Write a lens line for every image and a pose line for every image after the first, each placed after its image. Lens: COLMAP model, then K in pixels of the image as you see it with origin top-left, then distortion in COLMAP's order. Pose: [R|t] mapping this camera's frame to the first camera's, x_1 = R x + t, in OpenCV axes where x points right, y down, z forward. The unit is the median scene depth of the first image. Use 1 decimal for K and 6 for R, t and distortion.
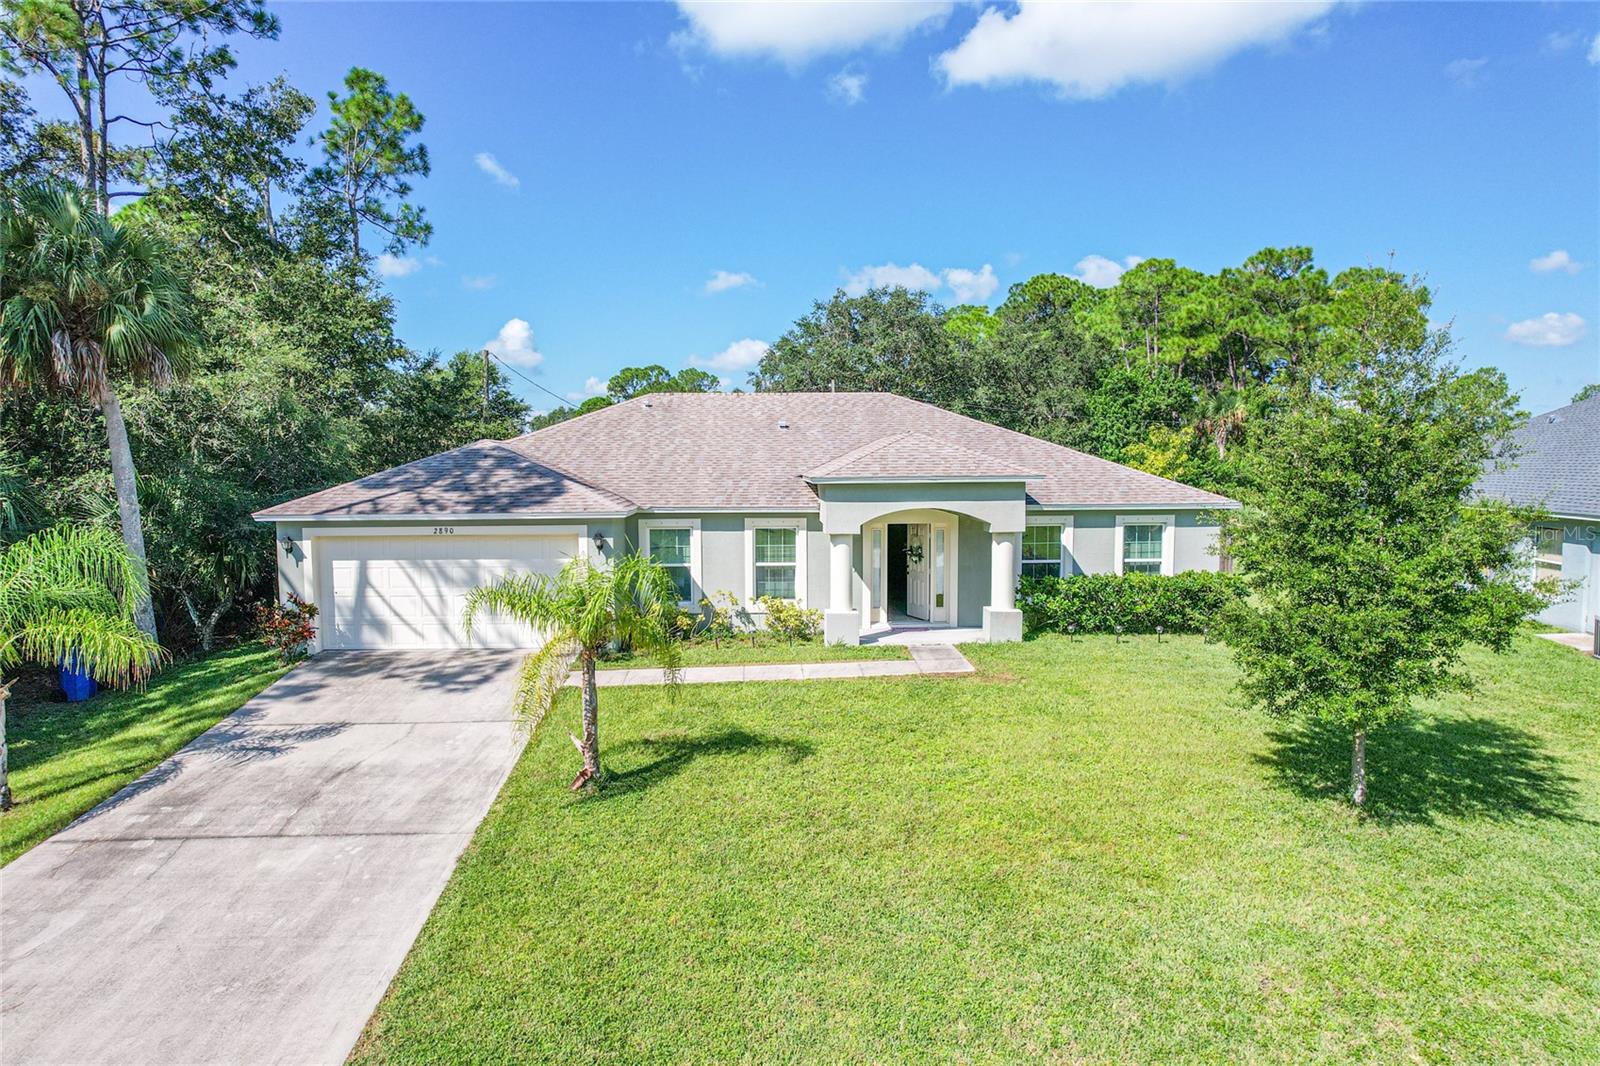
lens RADIAL K [[986.1, 0, 767.7], [0, 986.1, 544.7], [0, 0, 1]] dist [-0.046827, 0.030199]
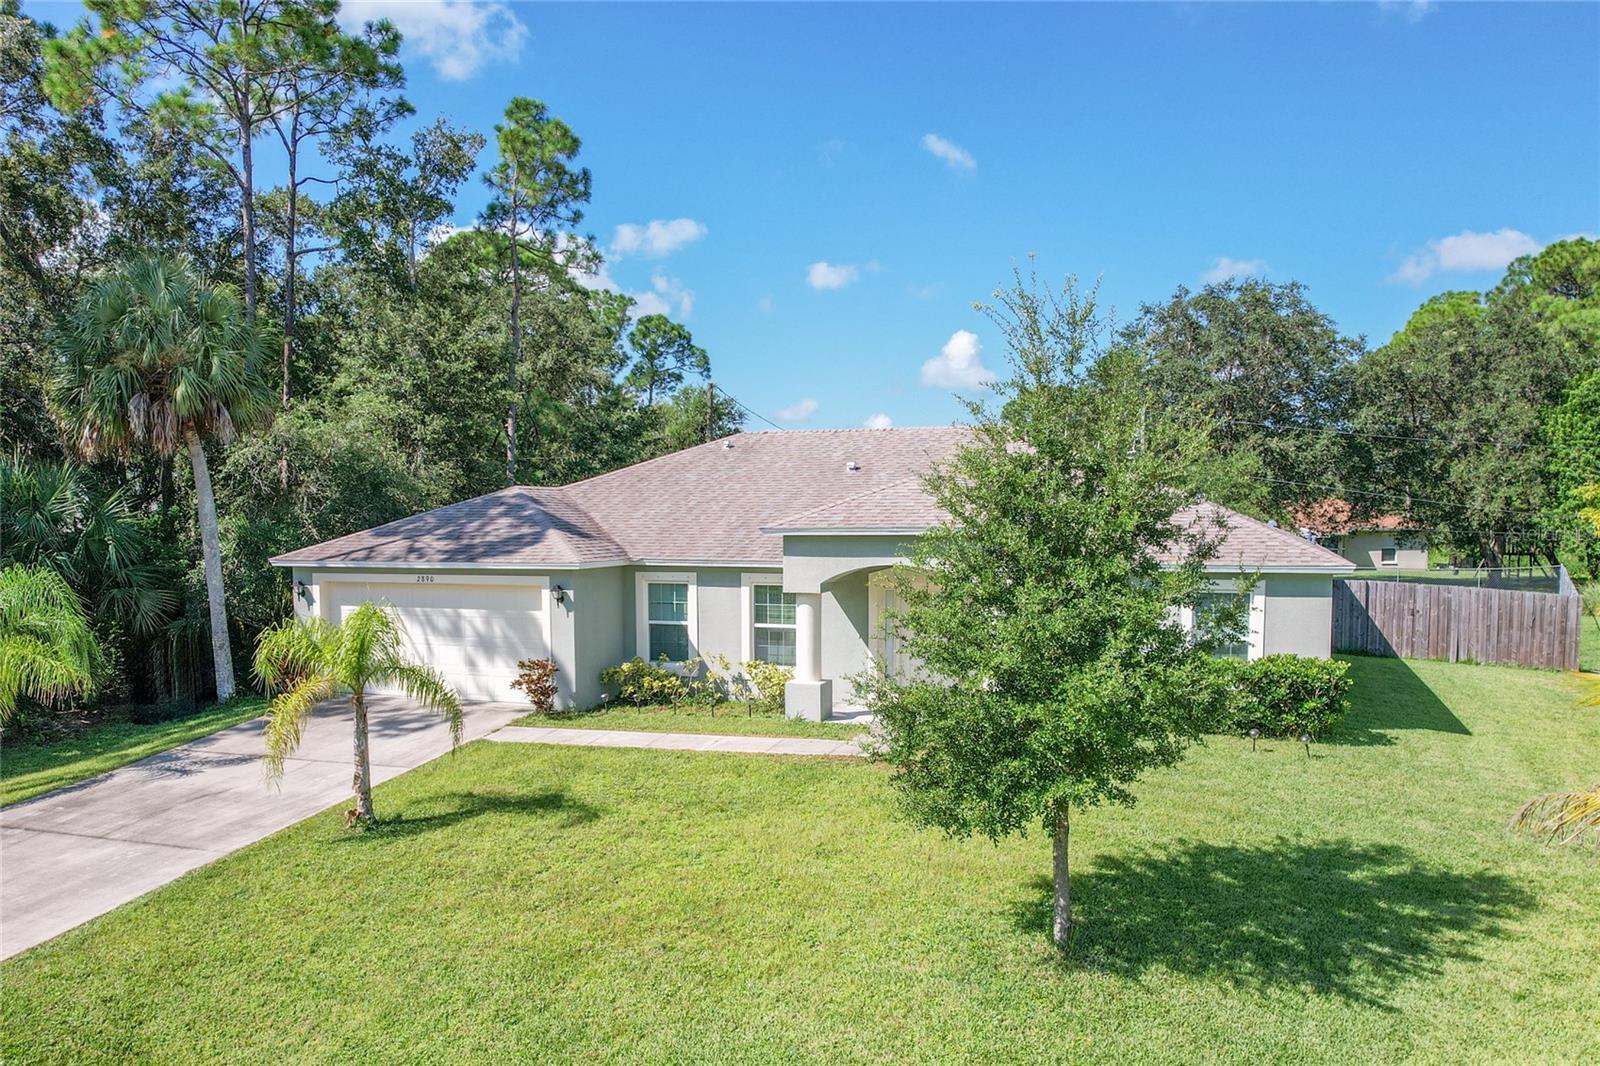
lens RADIAL K [[1204.9, 0, 769.6], [0, 1204.9, 620.3], [0, 0, 1]] dist [-0.018067, -0.027563]
pose [[0.924916, 0.034780, -0.378577, 0.452152], [-0.031162, 0.999391, 0.015682, -0.002328], [0.378892, -0.002708, 0.925437, -0.001551]]
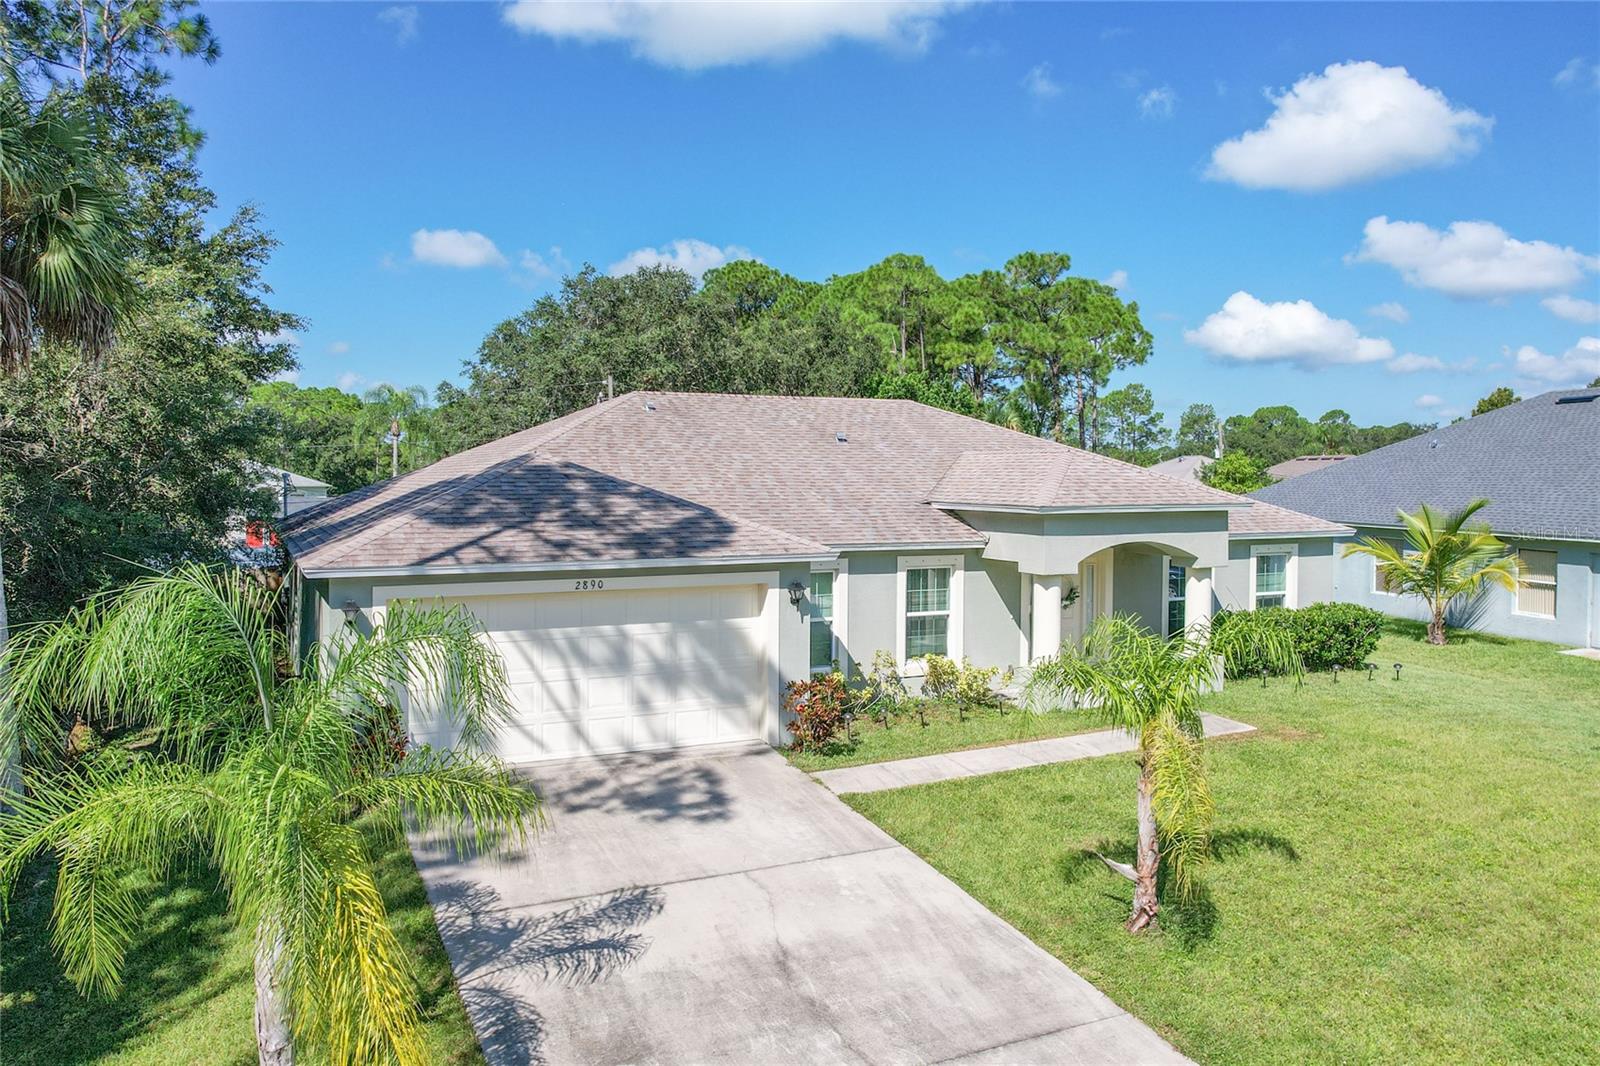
lens RADIAL K [[1204.9, 0, 796.0], [0, 1204.9, 462.1], [0, 0, 1]] dist [-0.018067, -0.027563]
pose [[0.915110, 0.010729, 0.403062, -0.529364], [0.027258, 0.995713, -0.088391, -0.021174], [-0.402282, 0.091874, 0.910894, 0.160624]]
